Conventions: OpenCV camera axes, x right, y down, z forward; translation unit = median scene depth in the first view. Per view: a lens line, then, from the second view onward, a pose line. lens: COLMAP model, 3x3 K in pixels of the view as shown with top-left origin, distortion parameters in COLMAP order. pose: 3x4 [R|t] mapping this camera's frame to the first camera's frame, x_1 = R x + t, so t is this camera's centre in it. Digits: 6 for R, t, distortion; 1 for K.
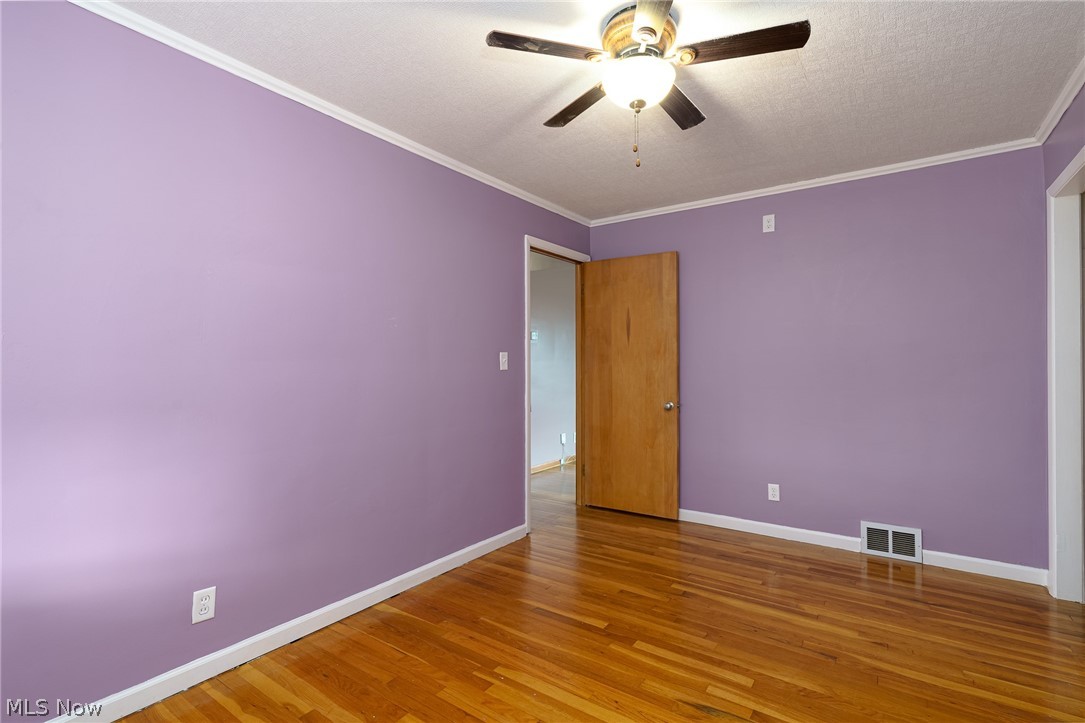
lens RADIAL K [[500.6, 0, 541.9], [0, 500.6, 359.9], [0, 0, 1]] dist [0.001512, 0.000181]
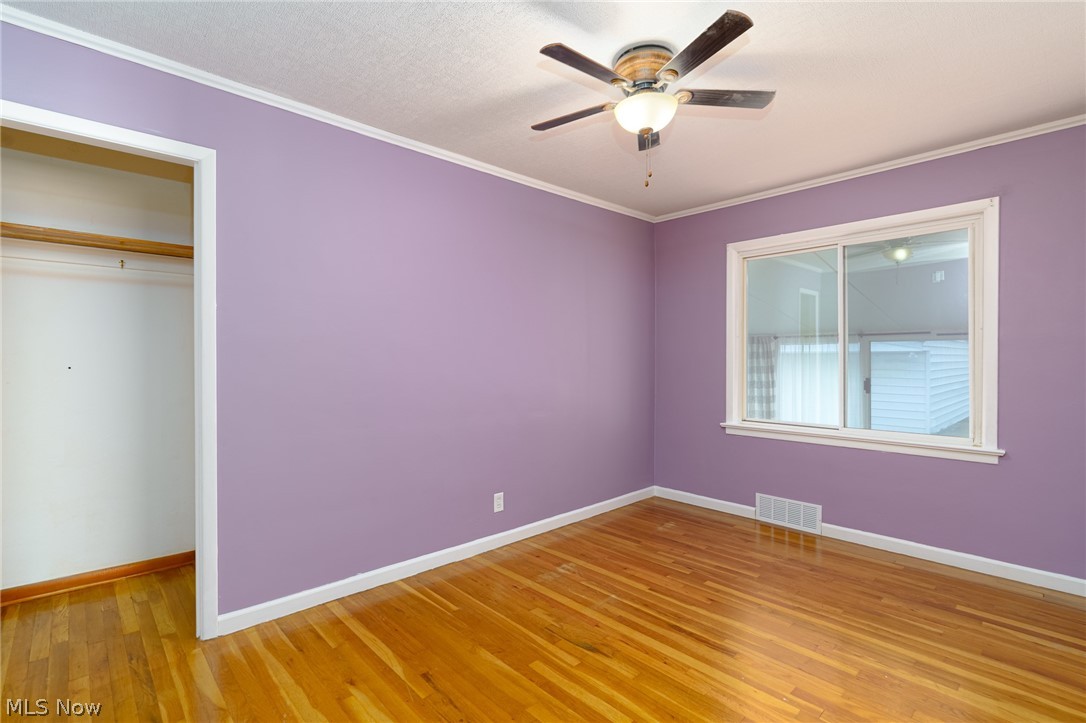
lens RADIAL K [[501.0, 0, 543.4], [0, 501.0, 357.8], [0, 0, 1]] dist [0.001512, 0.000181]
pose [[-0.980286, 0.000645, 0.197584, 0.182011], [-0.001188, 0.999957, -0.009157, -0.003321], [-0.197582, -0.009212, -0.980243, 2.040323]]
